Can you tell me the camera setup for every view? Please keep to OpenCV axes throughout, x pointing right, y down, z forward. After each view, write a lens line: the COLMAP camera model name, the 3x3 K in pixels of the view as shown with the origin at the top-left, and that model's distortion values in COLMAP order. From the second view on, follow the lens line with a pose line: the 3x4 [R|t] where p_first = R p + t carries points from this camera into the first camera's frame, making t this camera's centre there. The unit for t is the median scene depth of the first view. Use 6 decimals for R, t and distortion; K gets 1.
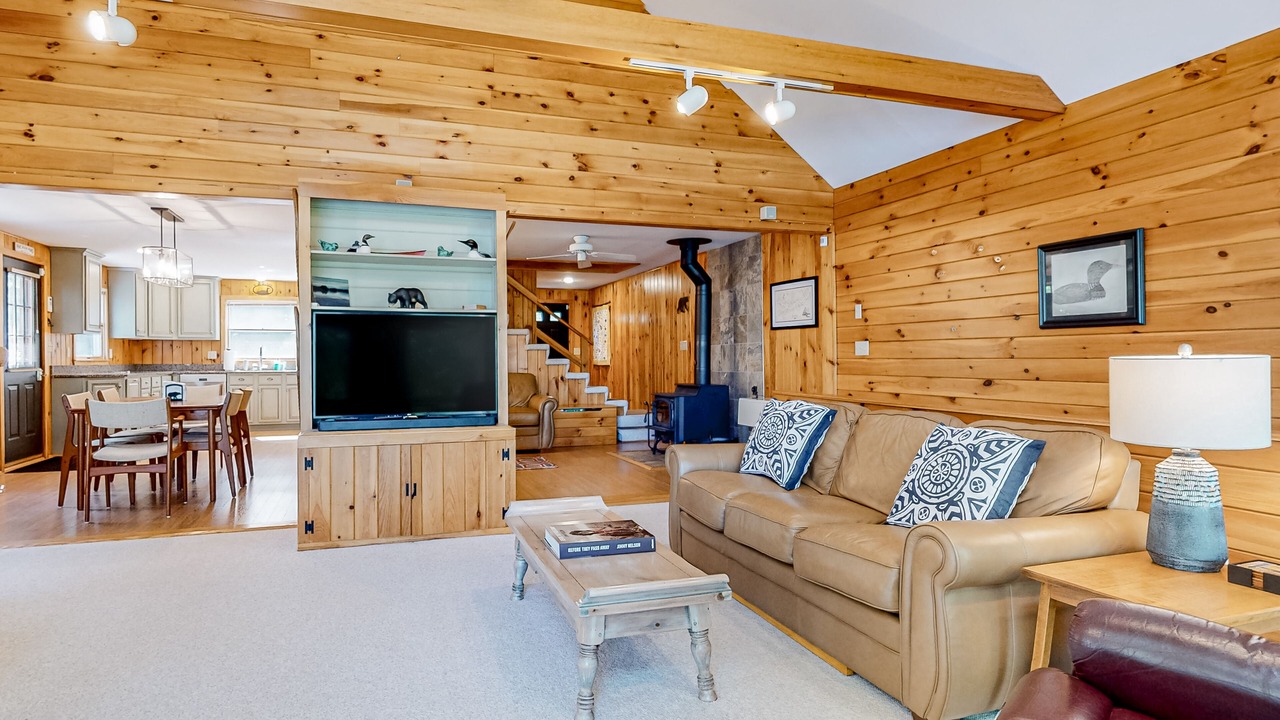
lens RADIAL K [[722.7, 0, 645.8], [0, 722.7, 357.8], [0, 0, 1]] dist [0.010590, 0.000564]
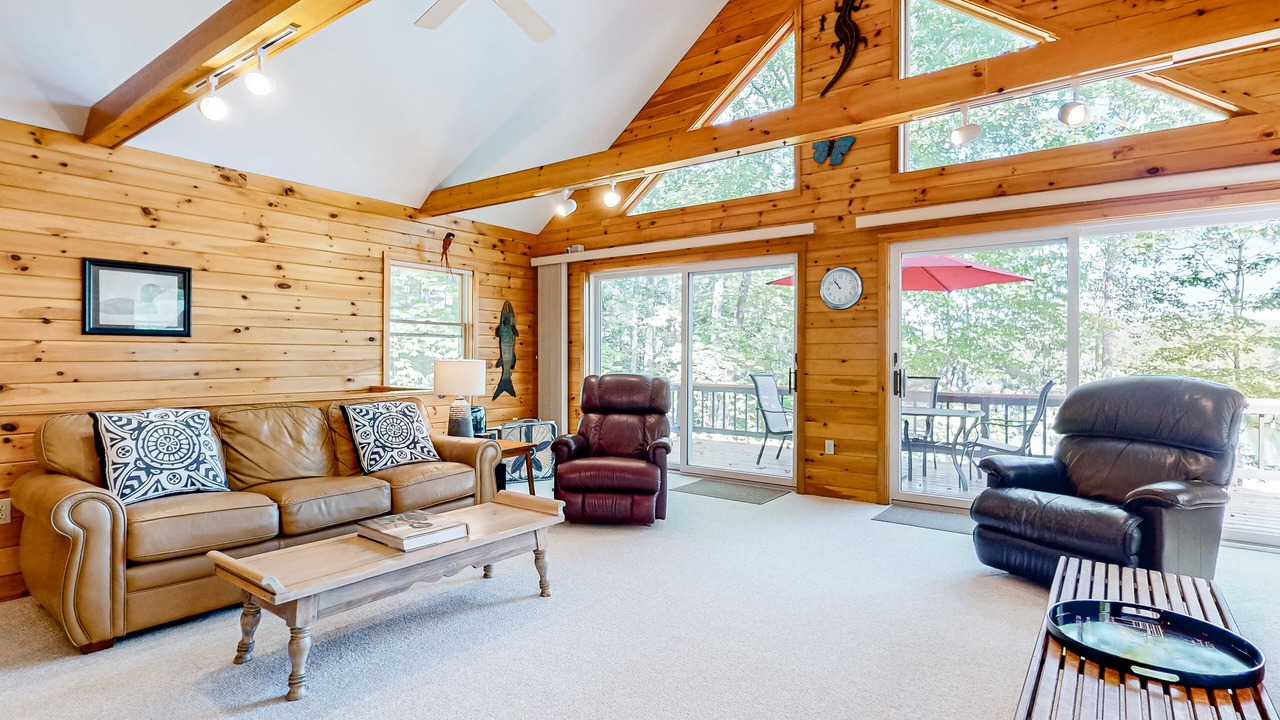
lens RADIAL K [[559.0, 0, 643.3], [0, 559.0, 358.2], [0, 0, 1]] dist [-0.014325, -0.000195]
pose [[-0.502647, 0.005576, 0.864474, -0.441205], [0.003970, 0.999984, -0.004142, 0.001907], [-0.864483, 0.001350, -0.502661, 0.515571]]
